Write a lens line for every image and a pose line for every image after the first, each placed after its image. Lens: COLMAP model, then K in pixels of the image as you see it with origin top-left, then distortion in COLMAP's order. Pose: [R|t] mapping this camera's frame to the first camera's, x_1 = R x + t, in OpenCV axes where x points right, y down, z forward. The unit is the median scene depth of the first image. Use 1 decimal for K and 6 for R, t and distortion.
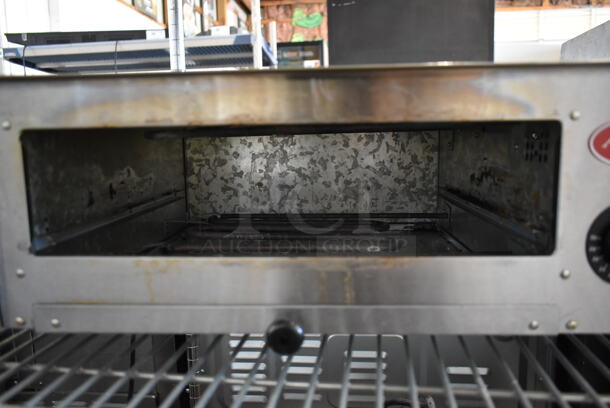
lens RADIAL K [[456.5, 0, 305.7], [0, 456.5, 200.7], [0, 0, 1]] dist [-0.011435, -0.008628]
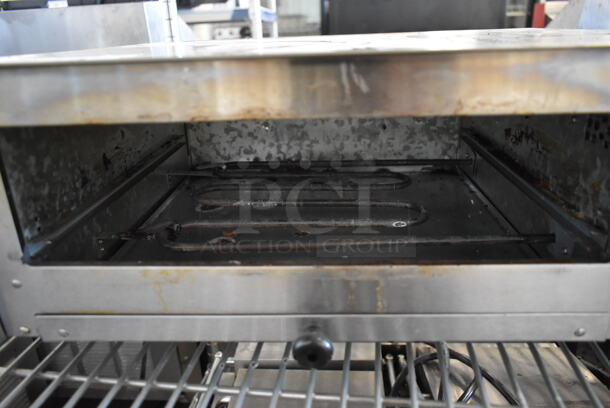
lens RADIAL K [[456.5, 0, 307.2], [0, 456.5, 205.7], [0, 0, 1]] dist [-0.011435, -0.008628]
pose [[0.999835, -0.018135, 0.000571, -0.043201], [0.017523, 0.973280, 0.228950, -0.171252], [-0.004708, -0.228902, 0.973438, 0.139823]]
